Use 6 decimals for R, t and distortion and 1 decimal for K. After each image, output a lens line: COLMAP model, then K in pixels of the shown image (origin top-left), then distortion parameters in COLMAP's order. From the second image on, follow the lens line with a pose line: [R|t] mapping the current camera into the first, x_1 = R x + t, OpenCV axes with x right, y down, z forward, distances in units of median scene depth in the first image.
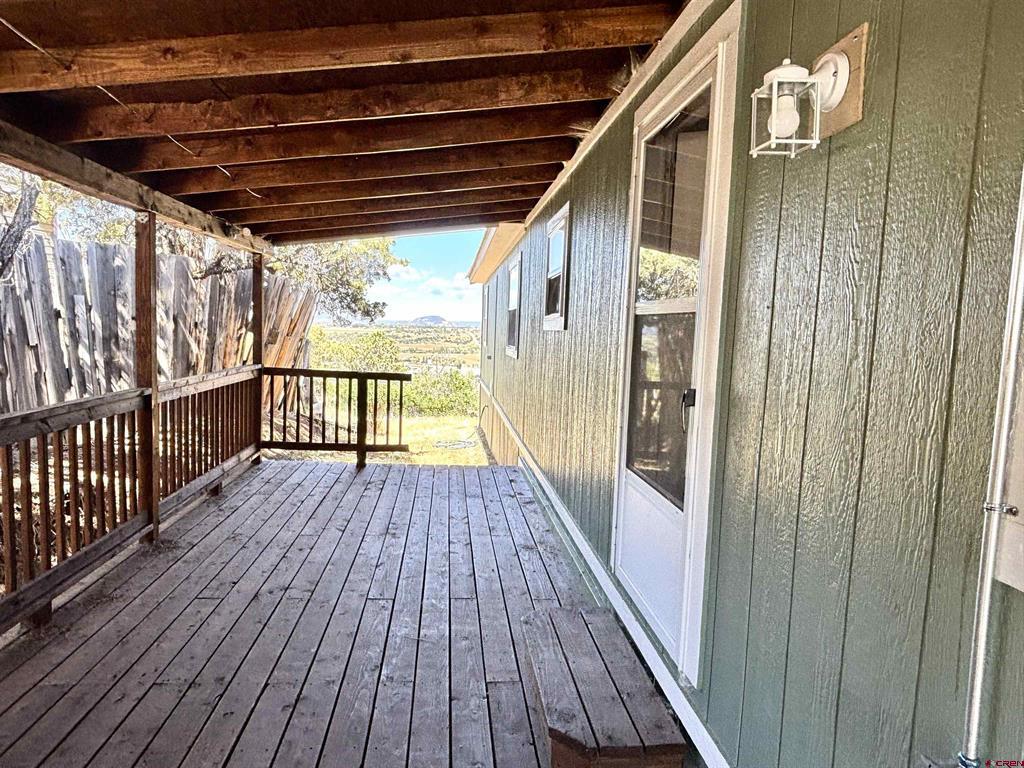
lens RADIAL K [[662.5, 0, 511.9], [0, 662.5, 381.1], [0, 0, 1]] dist [0.001777, -0.014340]
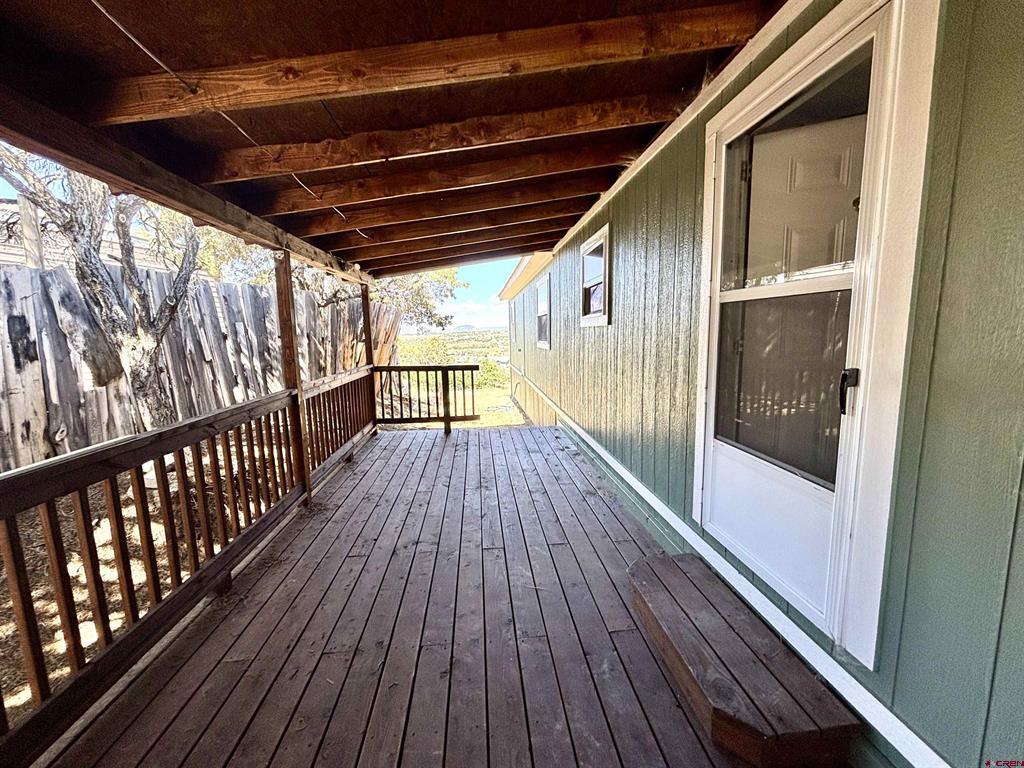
lens RADIAL K [[415.6, 0, 512.0], [0, 415.6, 384.0], [0, 0, 1]] dist [-0.002997, -0.000006]
pose [[0.998233, -0.056975, -0.016875, -0.112441], [0.057712, 0.997227, 0.046992, -0.012791], [0.014151, -0.047883, 0.998753, 0.197609]]
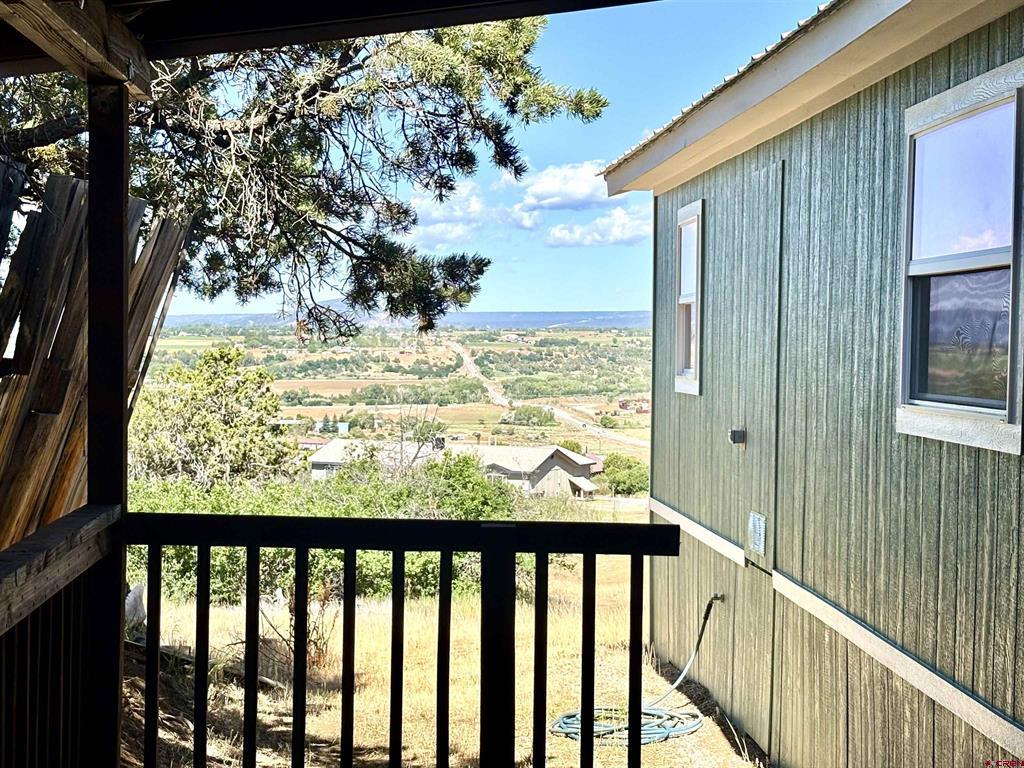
lens RADIAL K [[1872.5, 0, 512.0], [0, 1872.5, 384.0], [0, 0, 1]] dist [0.293136, 0.016752]
pose [[0.999344, -0.021058, -0.029448, -0.313398], [0.019550, 0.998529, -0.050573, -0.050013], [0.030470, 0.049964, 0.998286, 0.416820]]
